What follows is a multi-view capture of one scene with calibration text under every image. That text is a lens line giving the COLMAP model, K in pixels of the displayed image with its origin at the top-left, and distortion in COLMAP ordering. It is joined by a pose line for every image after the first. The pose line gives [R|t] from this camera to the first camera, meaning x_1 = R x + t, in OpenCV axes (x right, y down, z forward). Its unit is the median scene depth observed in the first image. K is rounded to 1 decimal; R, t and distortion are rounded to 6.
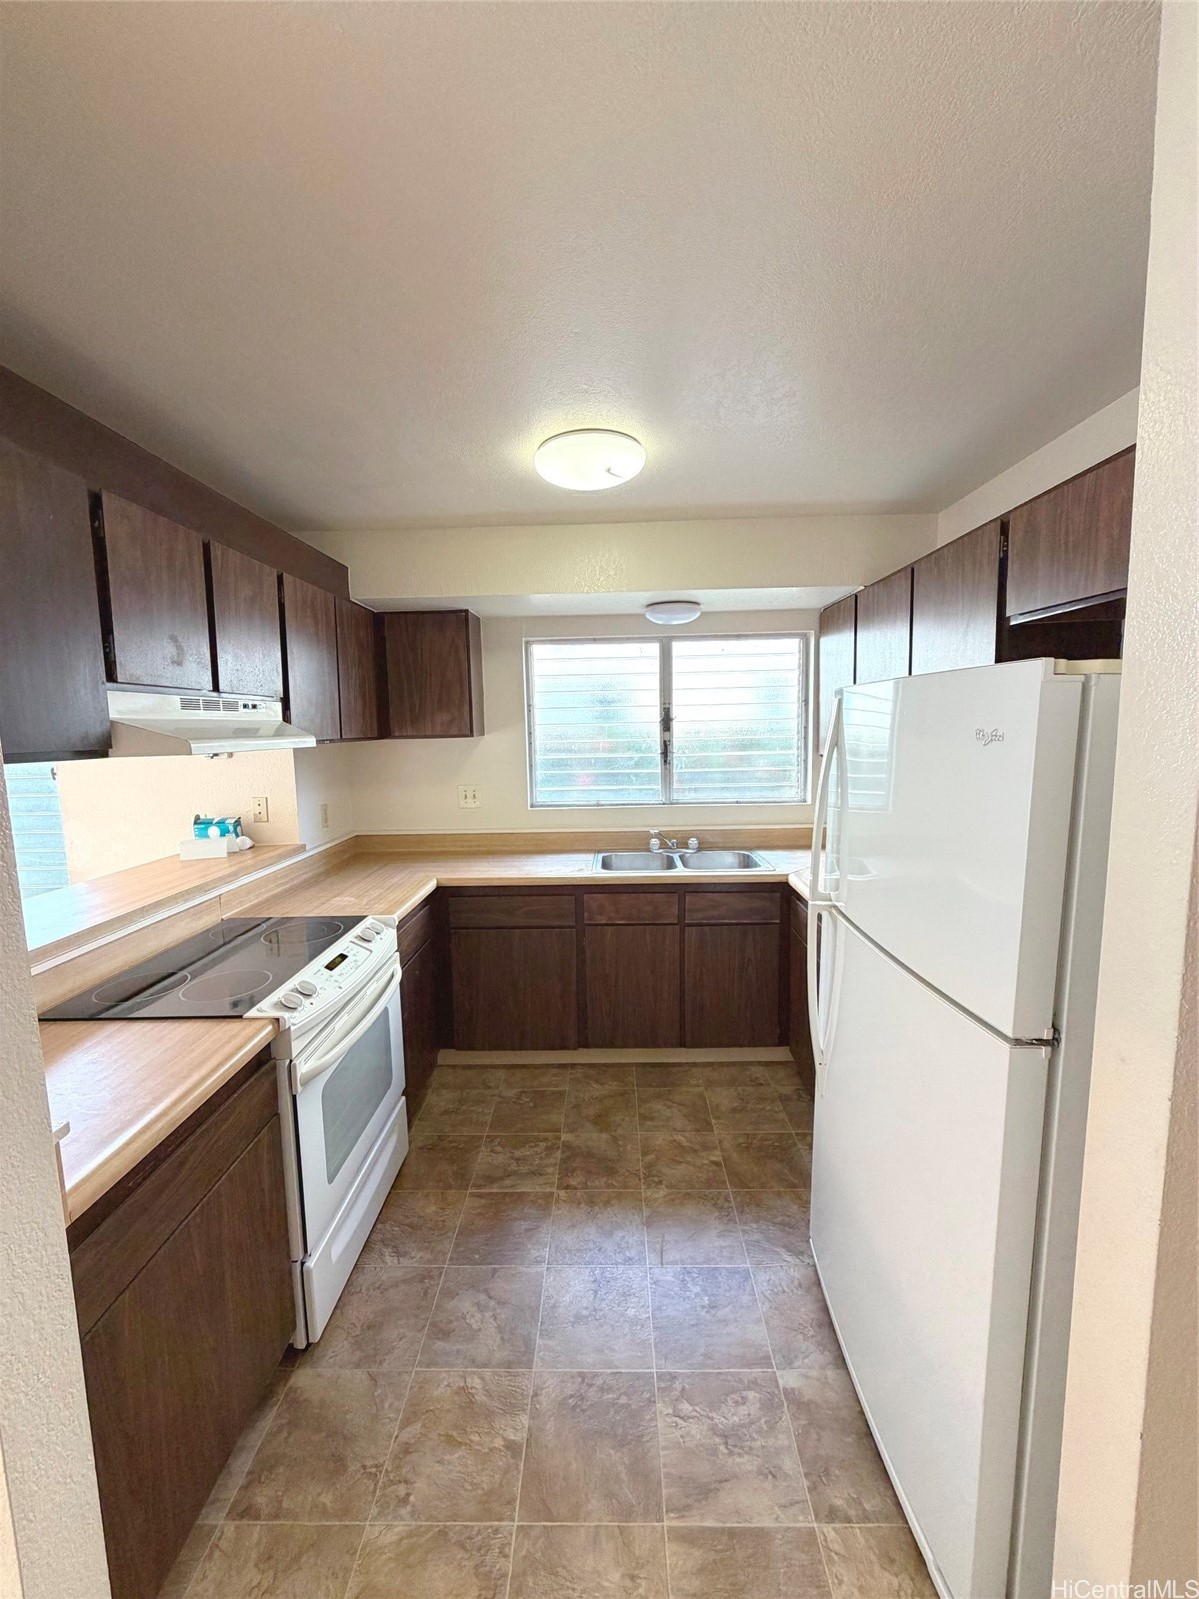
lens RADIAL K [[637.3, 0, 599.5], [0, 637.3, 799.5], [0, 0, 1]] dist [-0.001753, 0.000460]
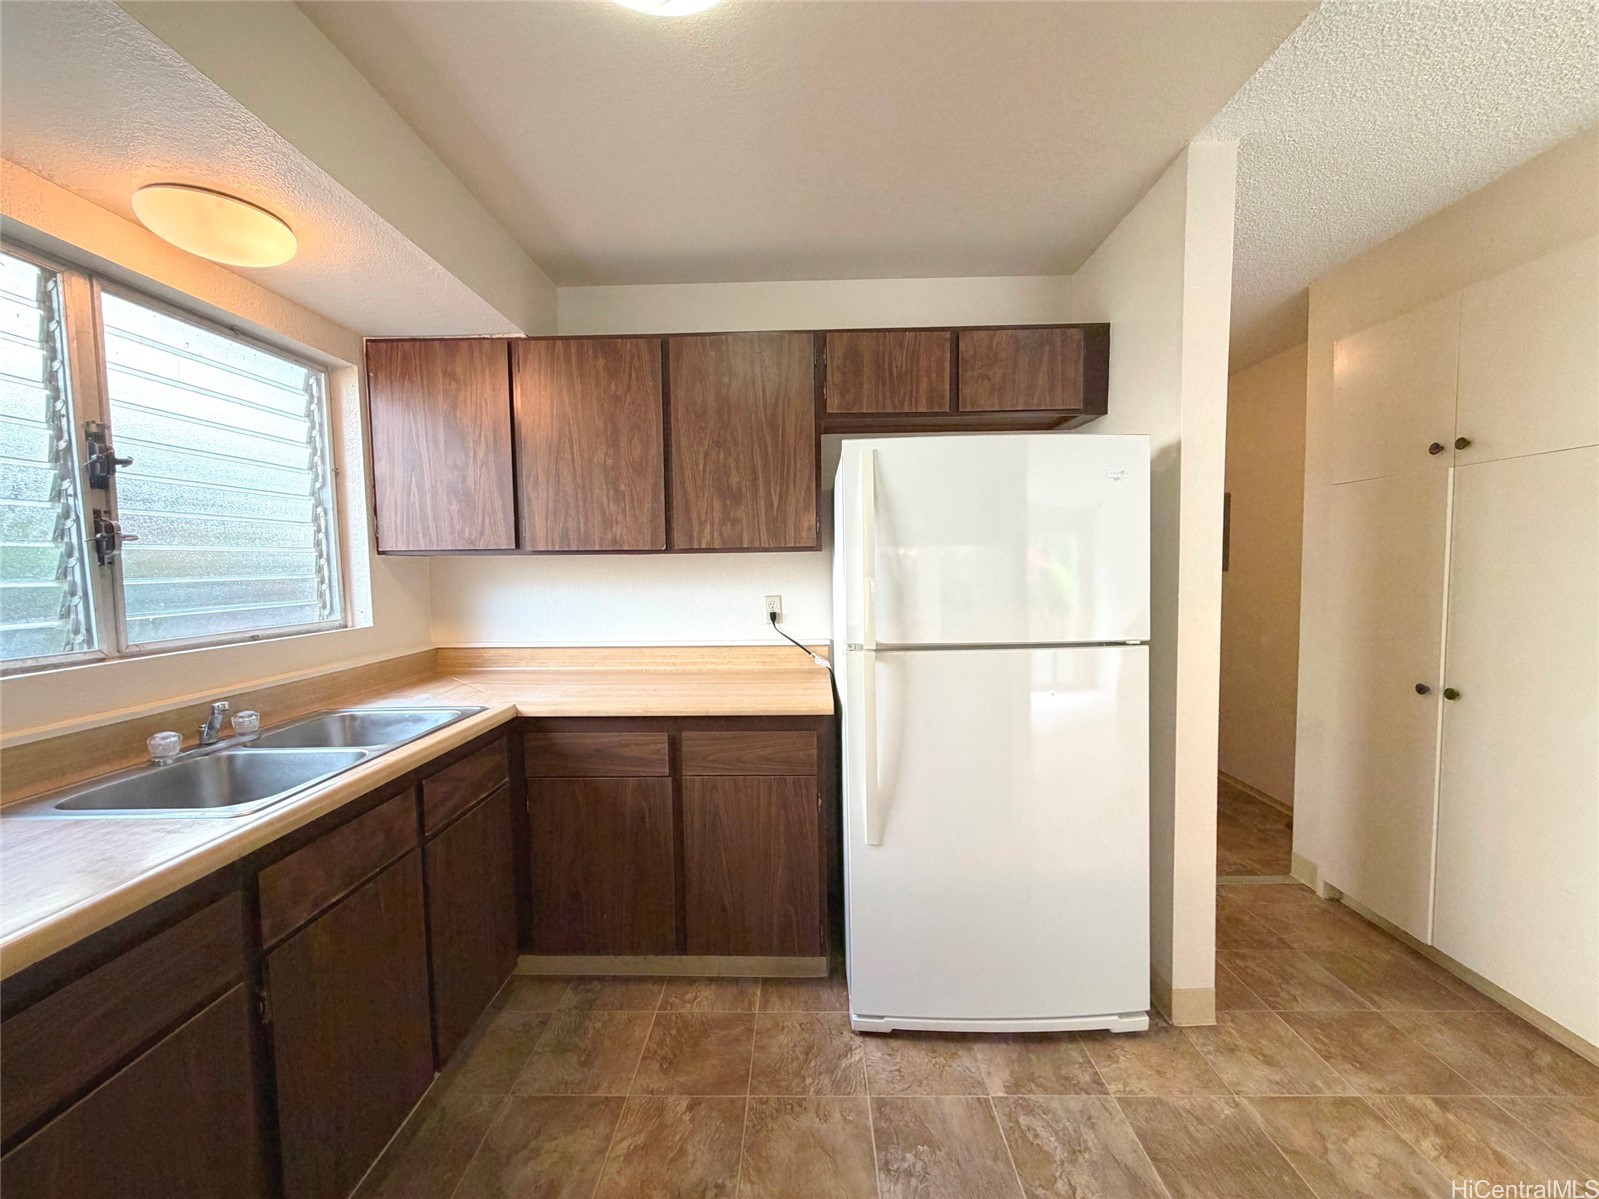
lens RADIAL K [[637.3, 0, 795.8], [0, 637.3, 598.3], [0, 0, 1]] dist [-0.001753, 0.000460]
pose [[0.003364, -0.035184, 0.999375, -0.486204], [0.136855, 0.989994, 0.034393, 0.022110], [-0.990585, 0.136653, 0.008145, 0.812449]]
